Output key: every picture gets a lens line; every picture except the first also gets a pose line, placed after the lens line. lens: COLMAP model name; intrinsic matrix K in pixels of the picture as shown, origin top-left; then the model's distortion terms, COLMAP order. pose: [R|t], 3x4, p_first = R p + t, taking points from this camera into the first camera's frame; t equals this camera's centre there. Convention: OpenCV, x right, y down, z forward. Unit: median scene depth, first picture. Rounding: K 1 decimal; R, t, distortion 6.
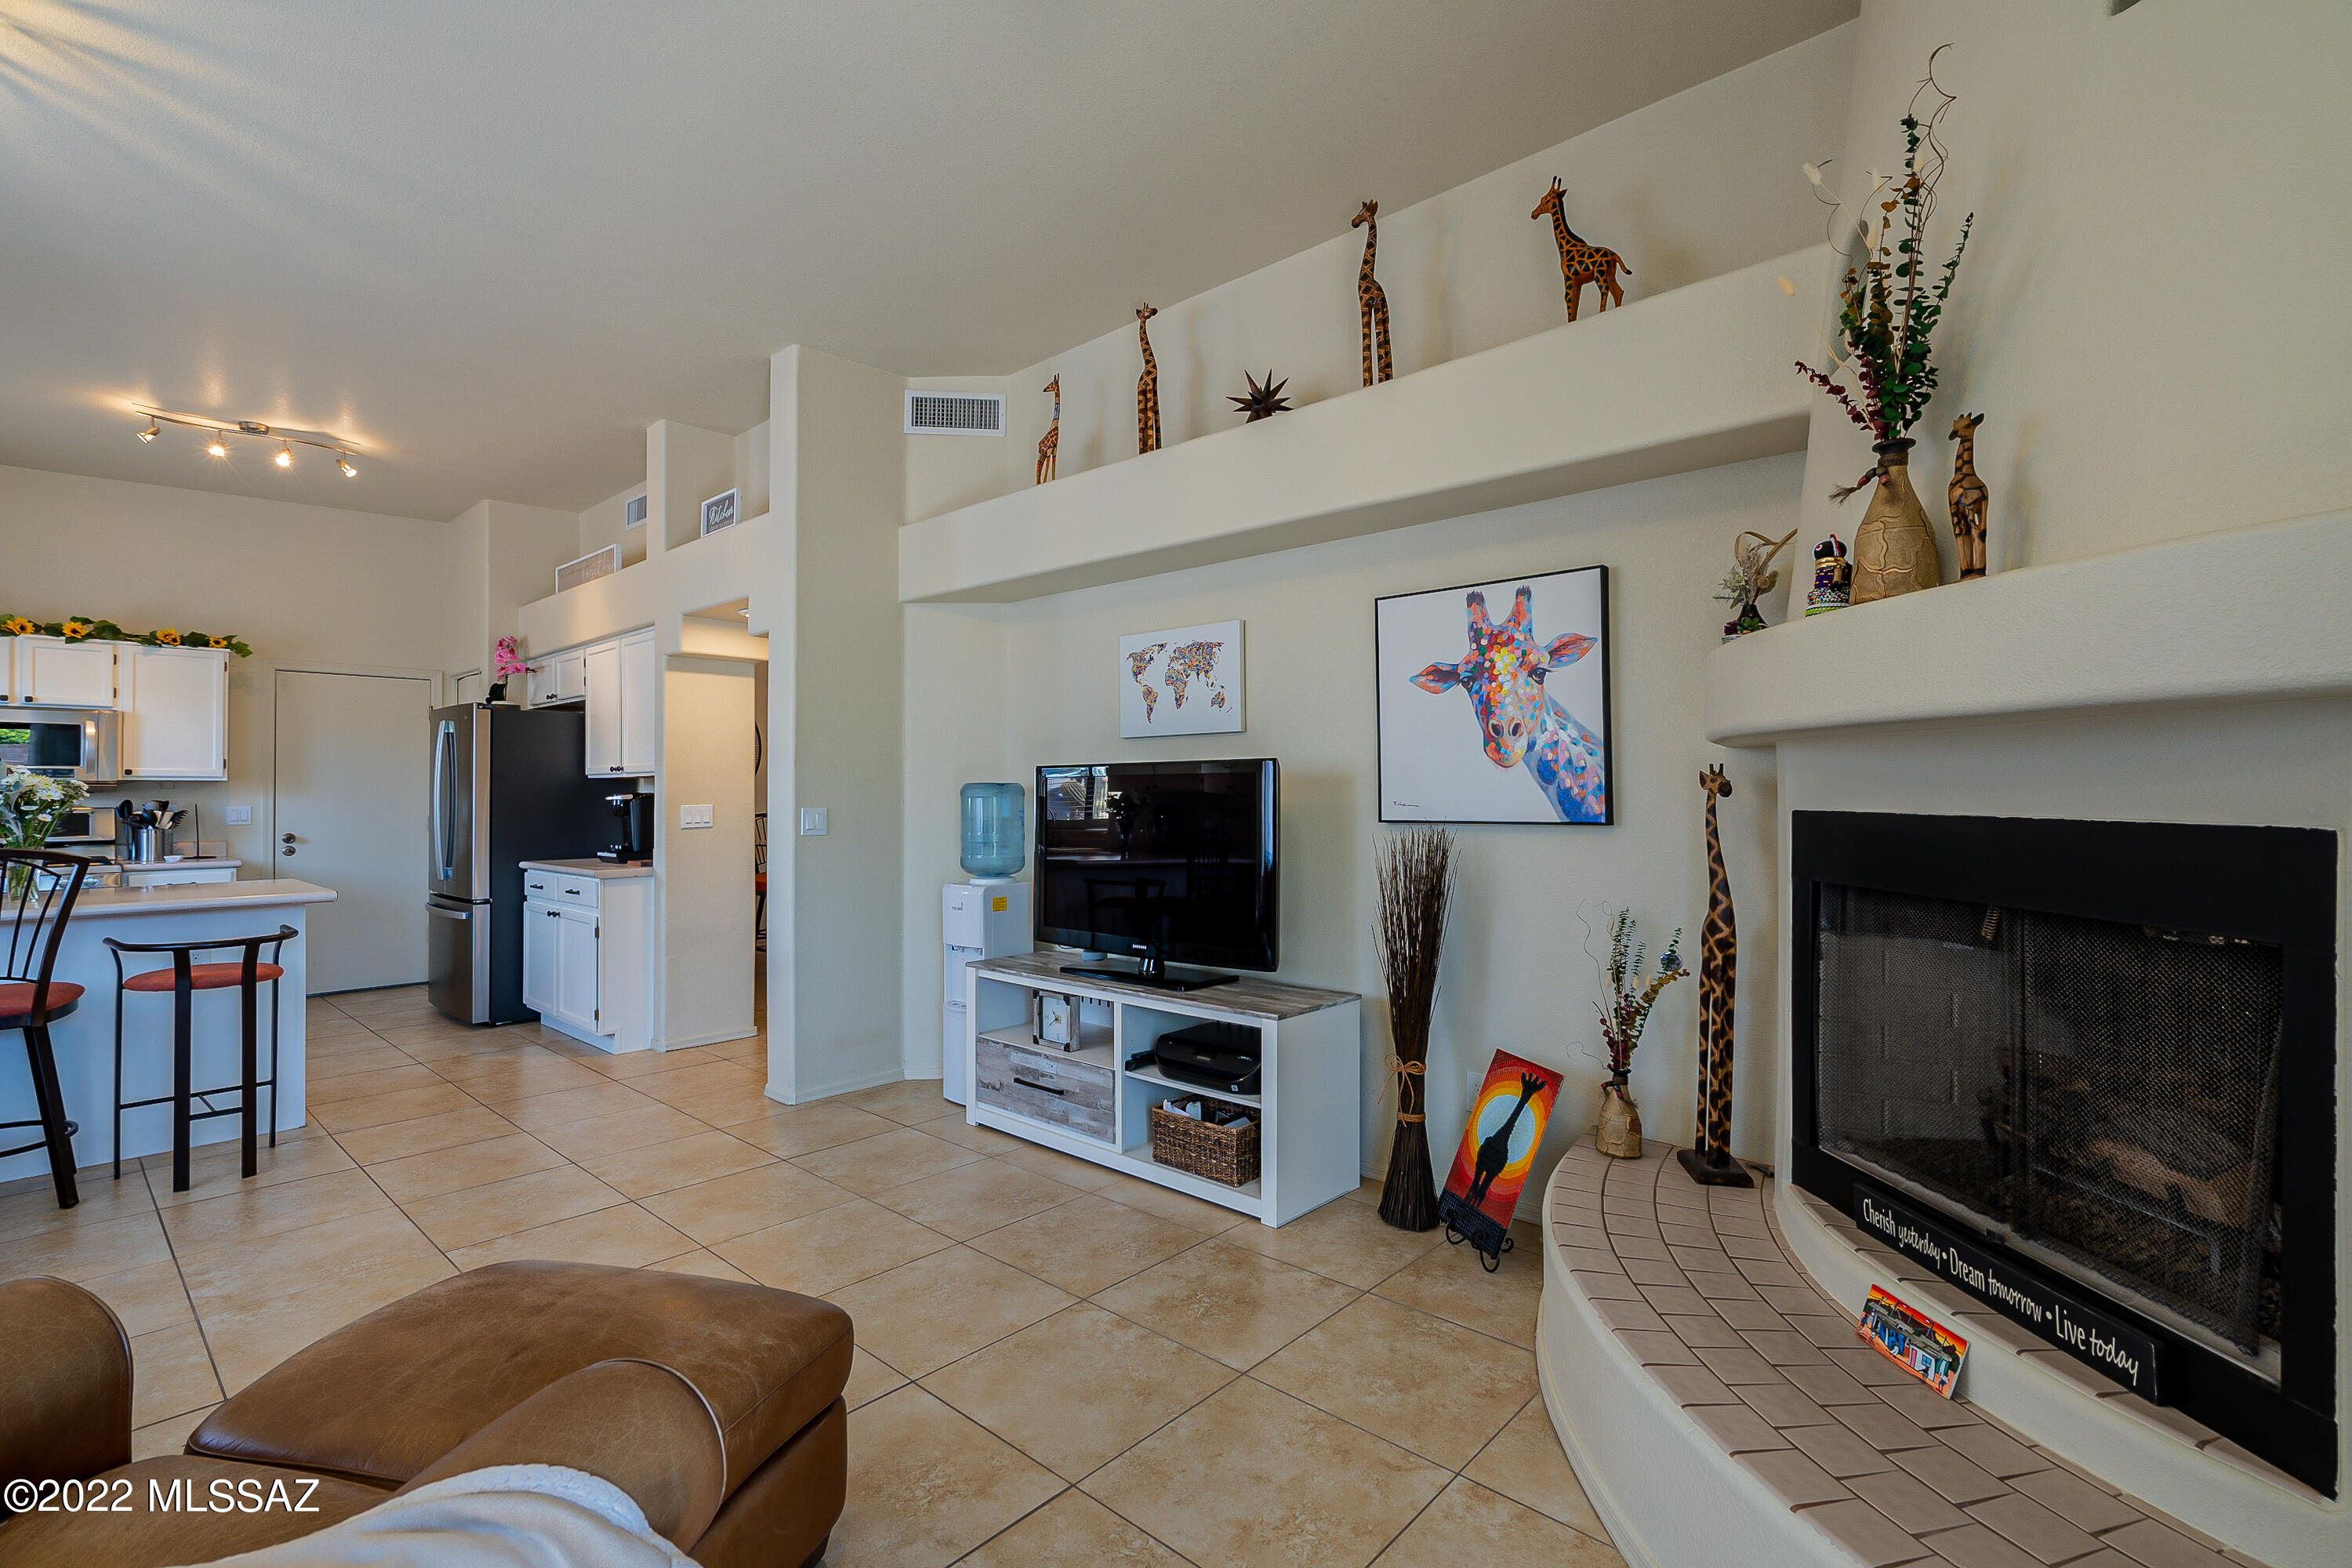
lens RADIAL K [[1082.7, 0, 1176.0], [0, 1082.7, 784.0], [0, 0, 1]] dist [-0.002346, 0.000504]
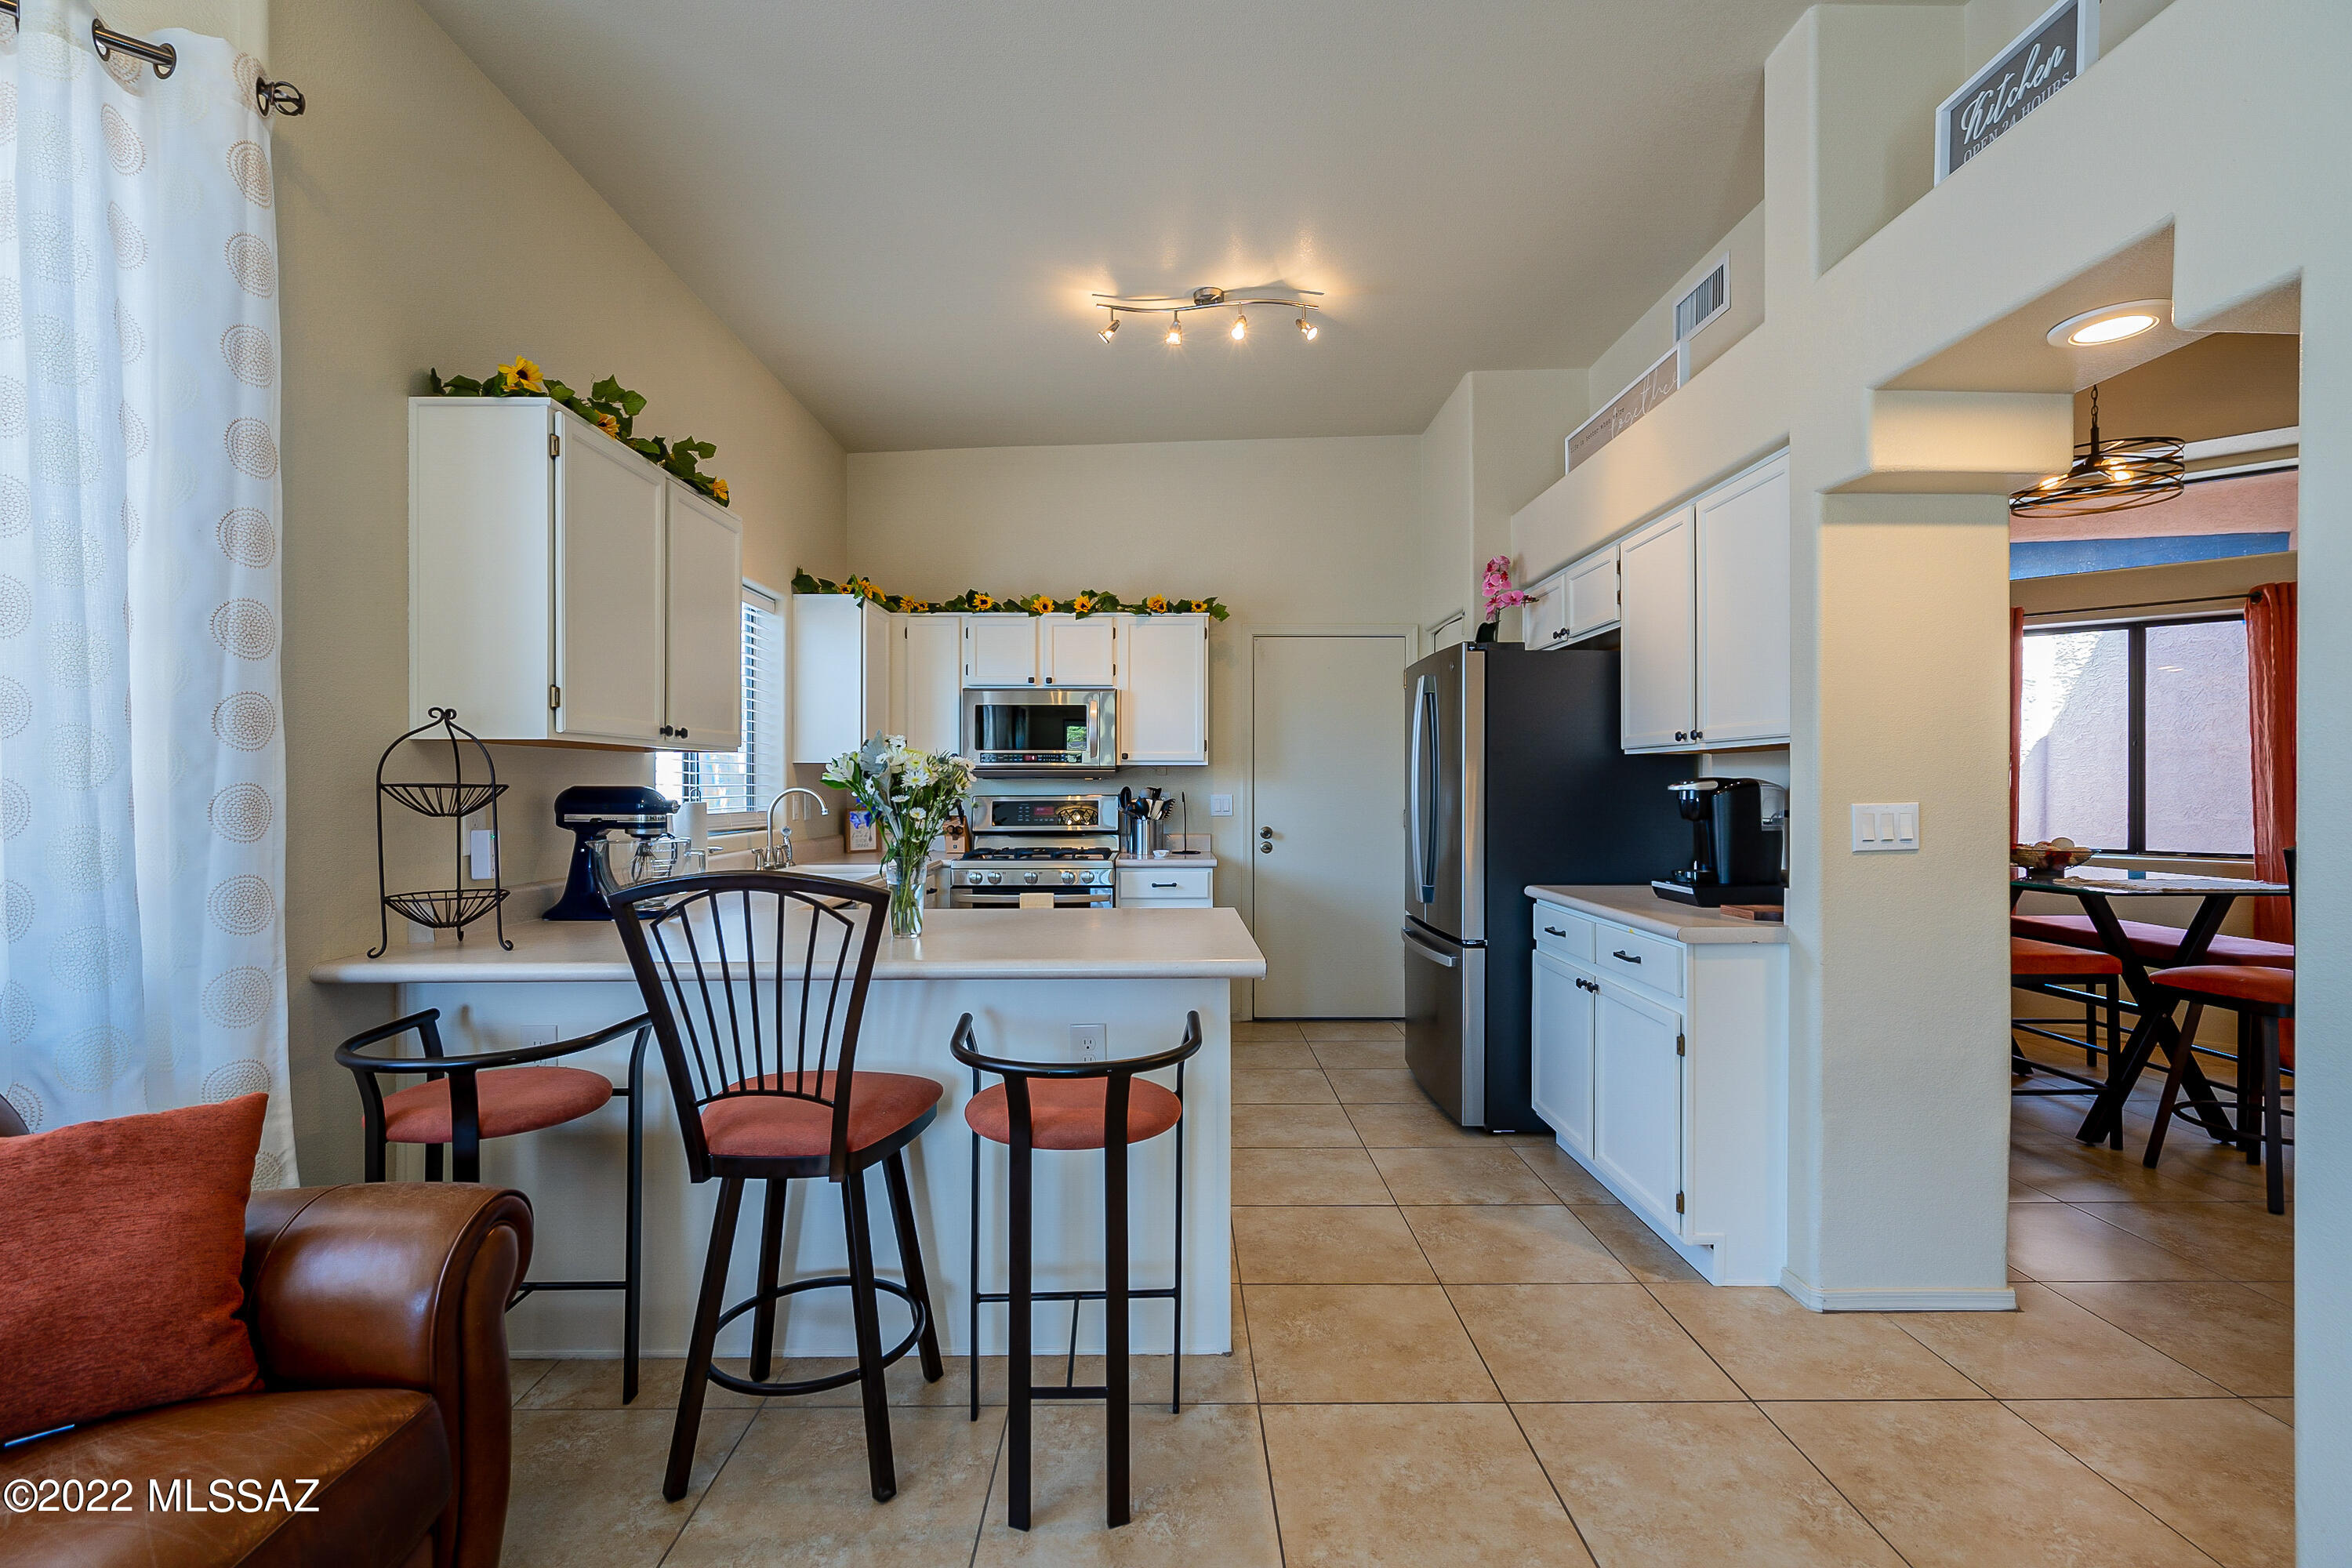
lens RADIAL K [[1066.0, 0, 1173.6], [0, 1066.0, 785.2], [0, 0, 1]] dist [-0.002200, 0.001046]
pose [[0.686621, 0.002582, -0.727011, -0.290825], [0.005715, 0.999944, 0.008949, 0.005400], [0.726993, -0.010300, 0.686567, 0.415406]]
